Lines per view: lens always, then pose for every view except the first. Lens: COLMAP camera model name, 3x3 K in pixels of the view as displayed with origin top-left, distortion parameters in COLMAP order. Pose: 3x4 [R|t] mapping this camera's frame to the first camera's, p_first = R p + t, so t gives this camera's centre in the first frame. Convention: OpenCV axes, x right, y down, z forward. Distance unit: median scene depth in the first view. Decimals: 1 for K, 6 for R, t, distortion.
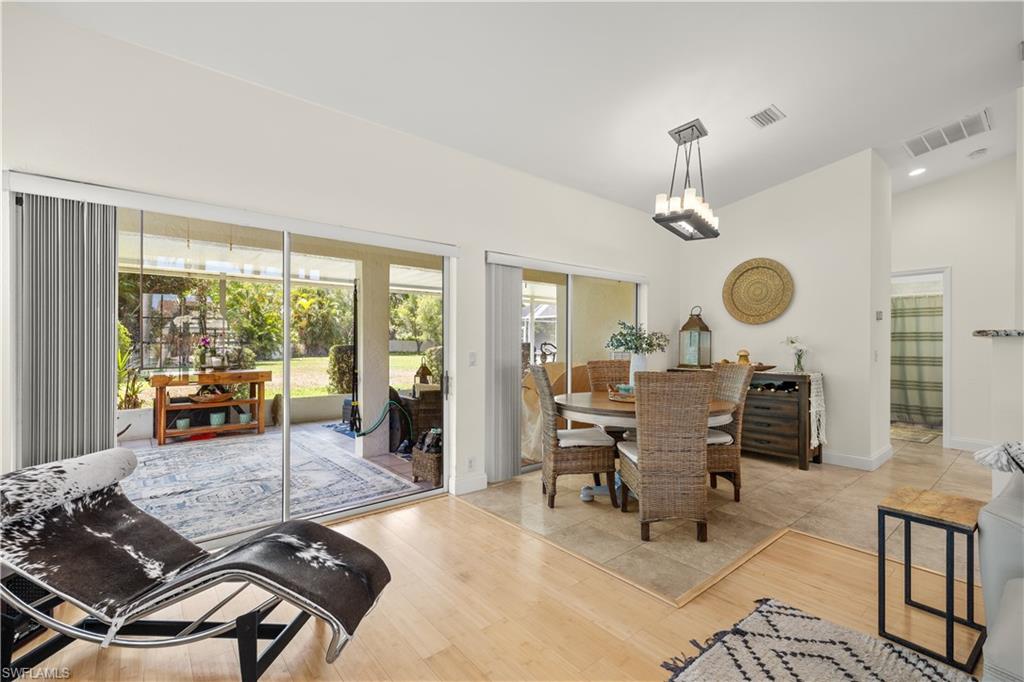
lens RADIAL K [[433.2, 0, 505.5], [0, 433.2, 345.1], [0, 0, 1]] dist [-0.001441, -0.000107]
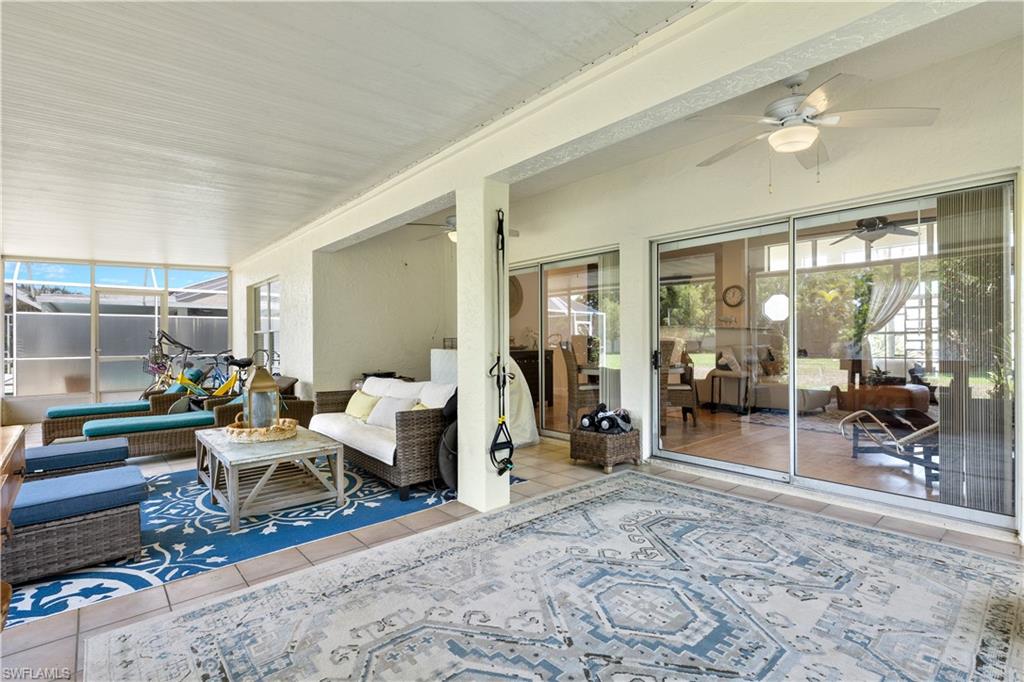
lens RADIAL K [[478.1, 0, 508.0], [0, 478.1, 339.8], [0, 0, 1]] dist [0.002754, 0.000065]
pose [[0.008524, 0.000096, 0.999964, -0.586644], [0.008321, 0.999965, -0.000167, 0.012118], [-0.999929, 0.008322, 0.008523, 0.569574]]
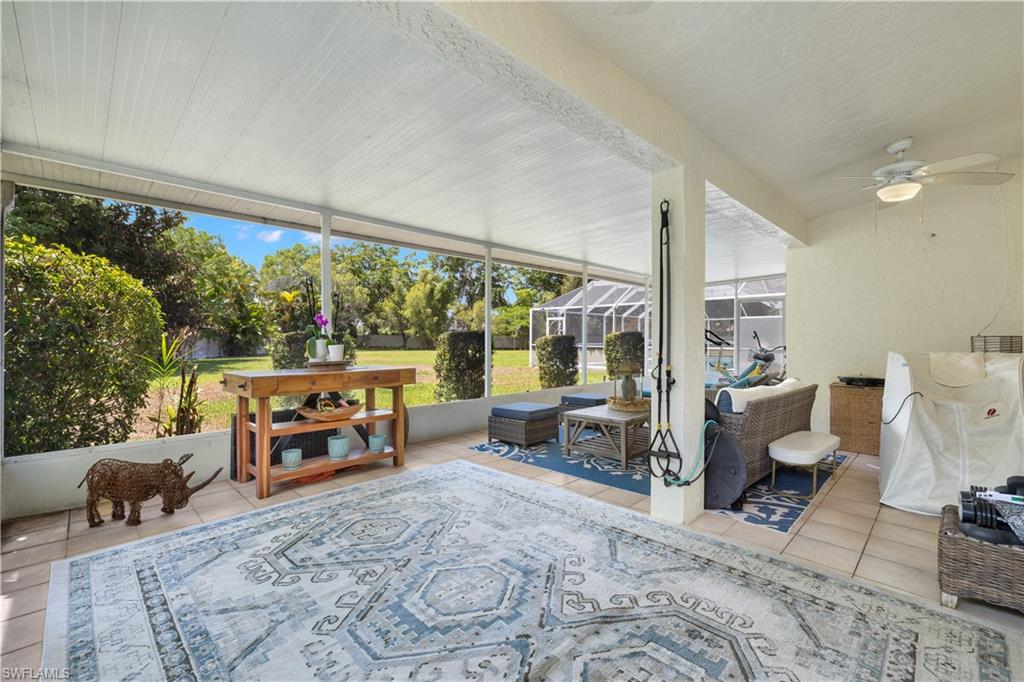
lens RADIAL K [[433.2, 0, 512.9], [0, 433.2, 337.4], [0, 0, 1]] dist [-0.001441, -0.000107]
pose [[0.997994, -0.002111, 0.063279, -0.331726], [0.002484, 0.999980, -0.005822, 0.014304], [-0.063265, 0.005968, 0.997979, 0.267628]]
